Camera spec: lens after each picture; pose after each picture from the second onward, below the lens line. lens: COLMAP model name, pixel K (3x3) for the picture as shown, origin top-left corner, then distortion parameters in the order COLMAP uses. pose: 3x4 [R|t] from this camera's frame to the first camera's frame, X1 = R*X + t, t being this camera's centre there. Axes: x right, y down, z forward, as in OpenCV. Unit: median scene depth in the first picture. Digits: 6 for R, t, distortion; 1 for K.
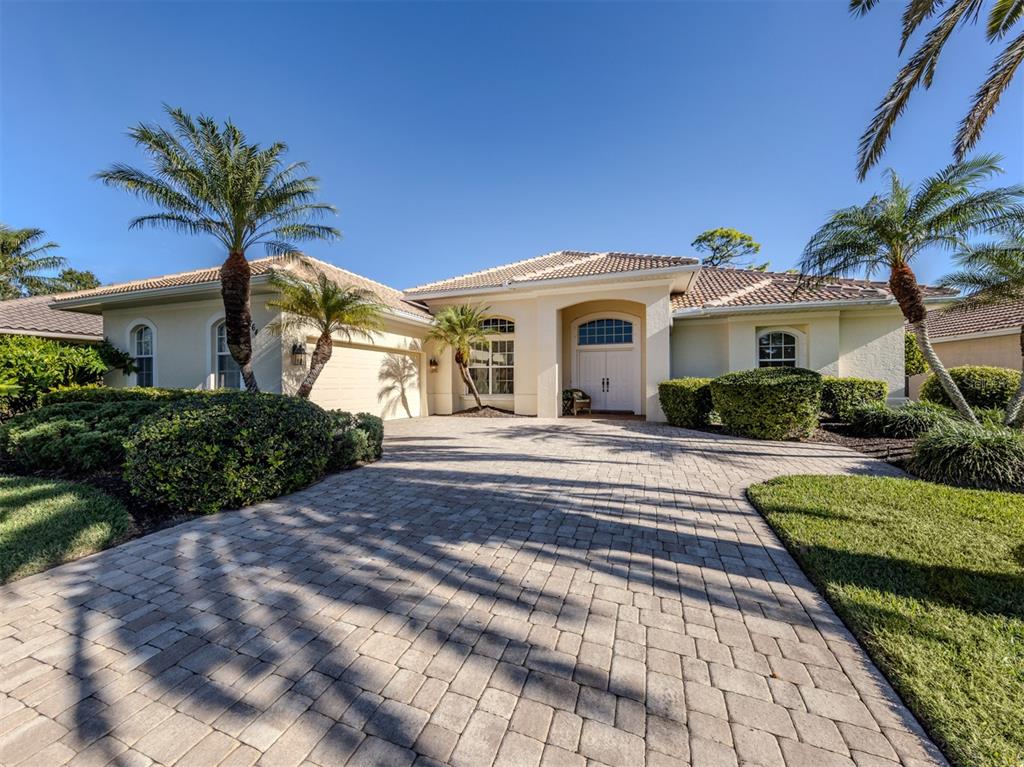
lens RADIAL K [[382.8, 0, 512.0], [0, 382.8, 383.5], [0, 0, 1]] dist [0.000781, 0.000002]
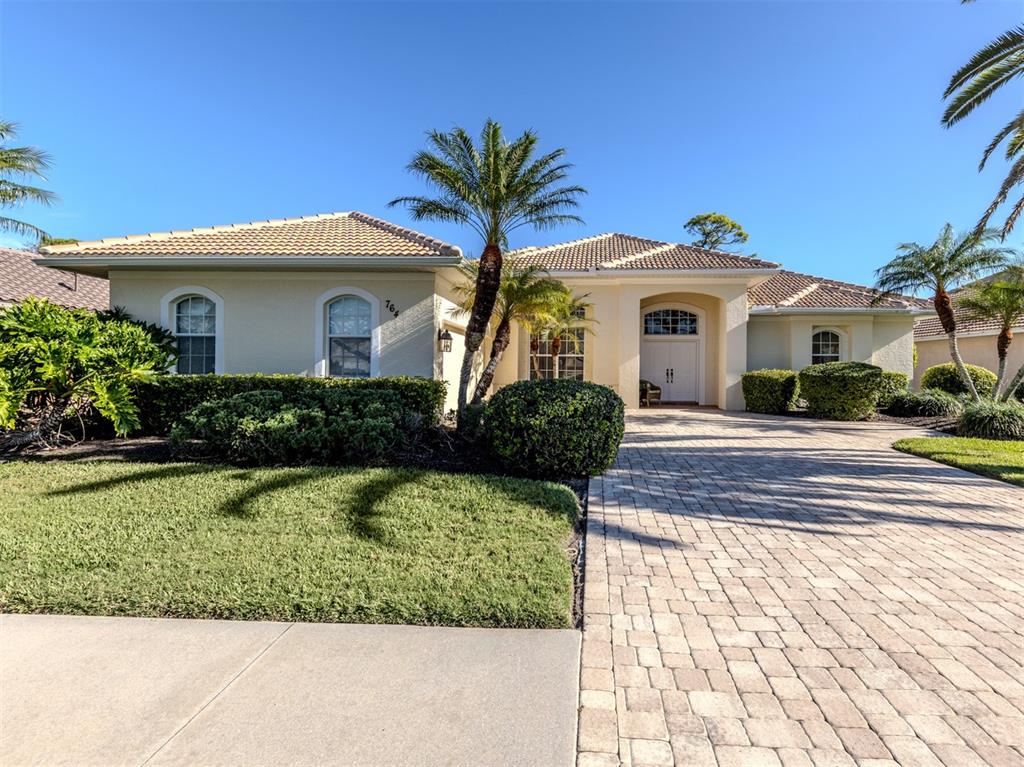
lens RADIAL K [[535.9, 0, 512.0], [0, 535.9, 383.5], [0, 0, 1]] dist [-0.001601, 0.000493]
pose [[0.951384, 0.002589, 0.307997, -0.691879], [-0.006889, 0.999893, 0.012875, 0.009818], [-0.307930, -0.014371, 0.951300, -0.240836]]
